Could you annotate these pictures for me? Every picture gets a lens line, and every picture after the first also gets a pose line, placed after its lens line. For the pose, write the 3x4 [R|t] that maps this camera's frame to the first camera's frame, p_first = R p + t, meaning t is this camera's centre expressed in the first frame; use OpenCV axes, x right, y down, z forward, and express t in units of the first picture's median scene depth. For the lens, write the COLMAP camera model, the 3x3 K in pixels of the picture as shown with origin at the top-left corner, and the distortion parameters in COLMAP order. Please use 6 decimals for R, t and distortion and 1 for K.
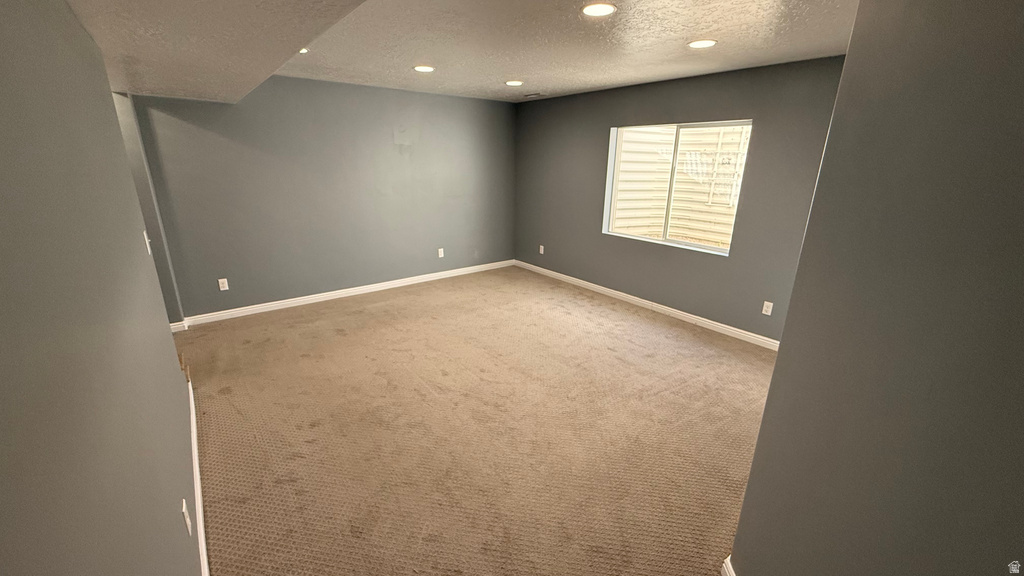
lens RADIAL K [[406.9, 0, 508.5], [0, 406.9, 286.1], [0, 0, 1]] dist [-0.001157, -0.000069]
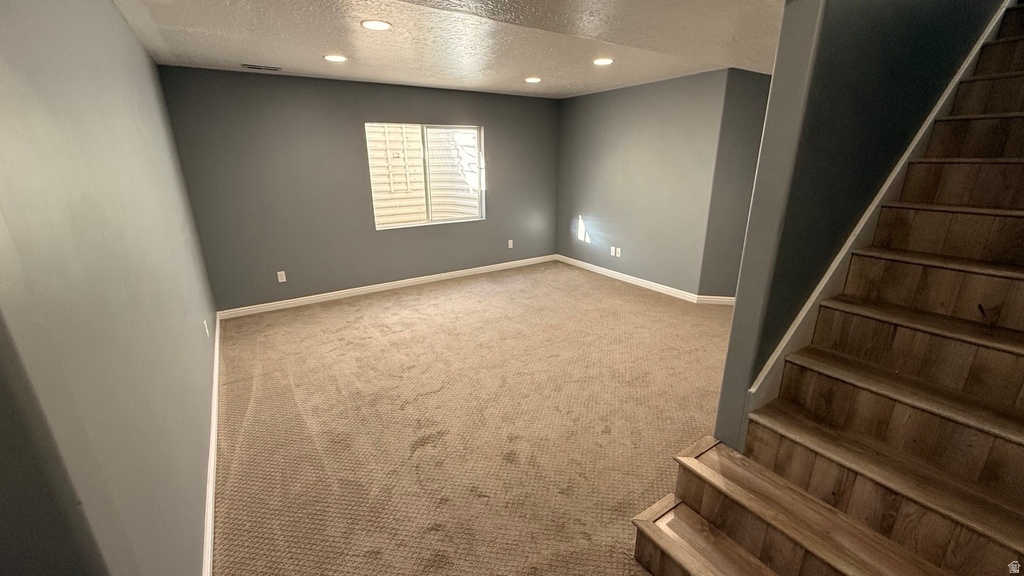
lens RADIAL K [[406.9, 0, 508.7], [0, 406.9, 287.2], [0, 0, 1]] dist [-0.001157, -0.000069]
pose [[0.085997, -0.315127, 0.945145, -0.770232], [0.307996, 0.910599, 0.275585, -0.192384], [-0.947493, 0.267402, 0.175366, 0.609488]]
